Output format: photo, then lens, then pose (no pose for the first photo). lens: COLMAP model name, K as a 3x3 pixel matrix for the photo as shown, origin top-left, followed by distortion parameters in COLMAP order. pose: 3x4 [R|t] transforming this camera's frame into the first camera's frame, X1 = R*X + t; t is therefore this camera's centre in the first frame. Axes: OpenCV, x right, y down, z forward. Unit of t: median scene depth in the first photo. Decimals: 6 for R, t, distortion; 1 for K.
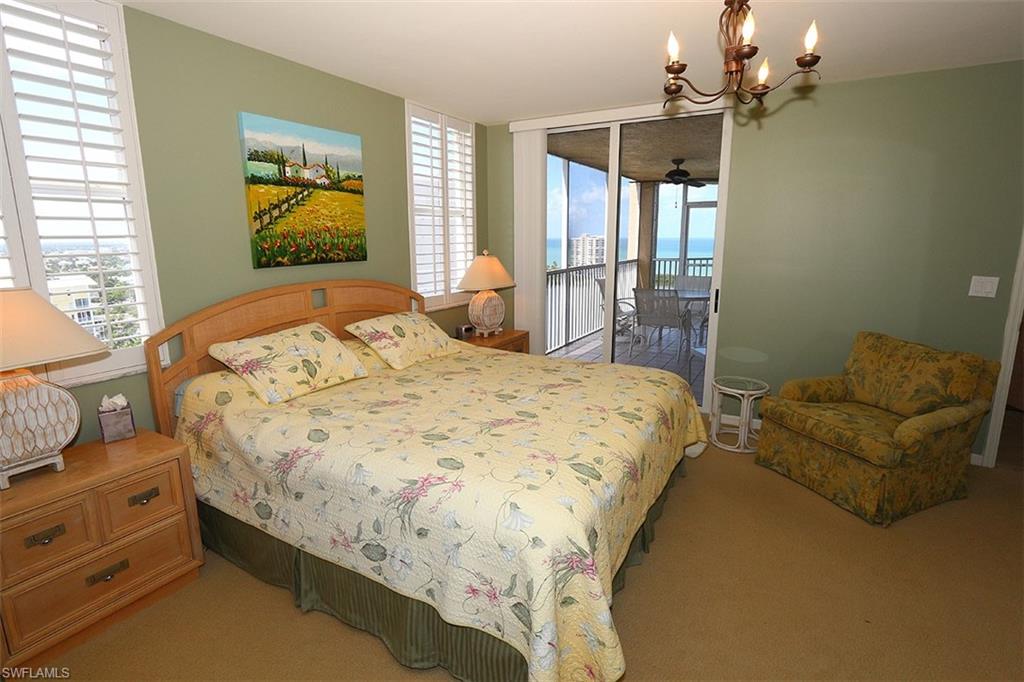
lens RADIAL K [[495.8, 0, 495.3], [0, 495.8, 336.4], [0, 0, 1]] dist [-0.020195, 0.000283]
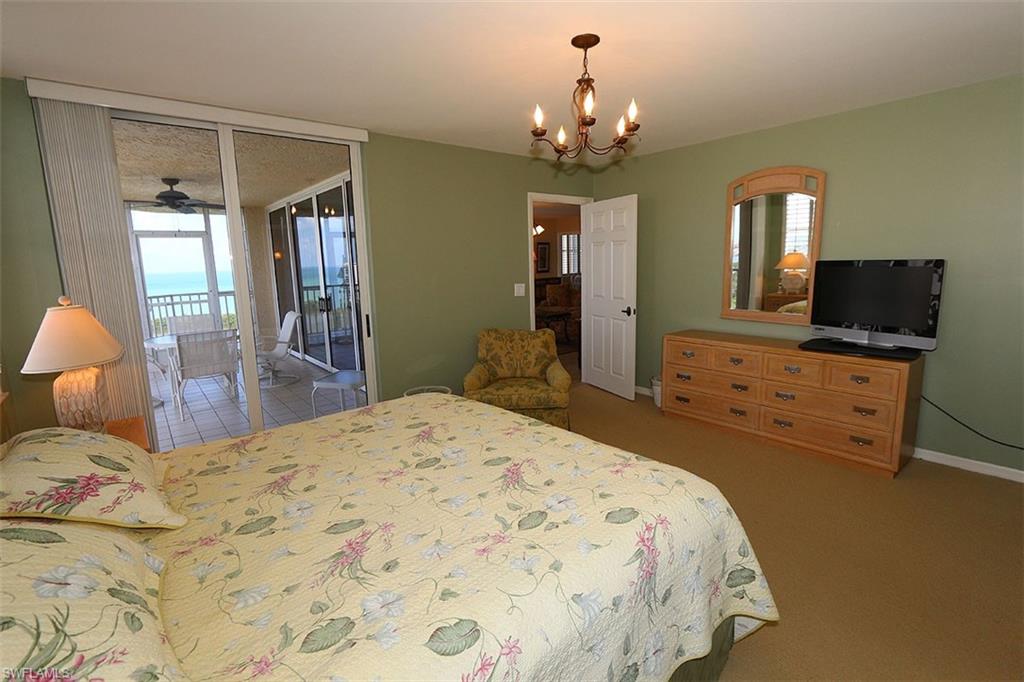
lens RADIAL K [[483.0, 0, 511.1], [0, 483.0, 338.0], [0, 0, 1]] dist [-0.023379, 0.000638]
pose [[0.315507, -0.153326, 0.936454, -0.556713], [0.211137, 0.973464, 0.088250, -0.099589], [-0.925136, 0.169877, 0.339507, 0.525724]]
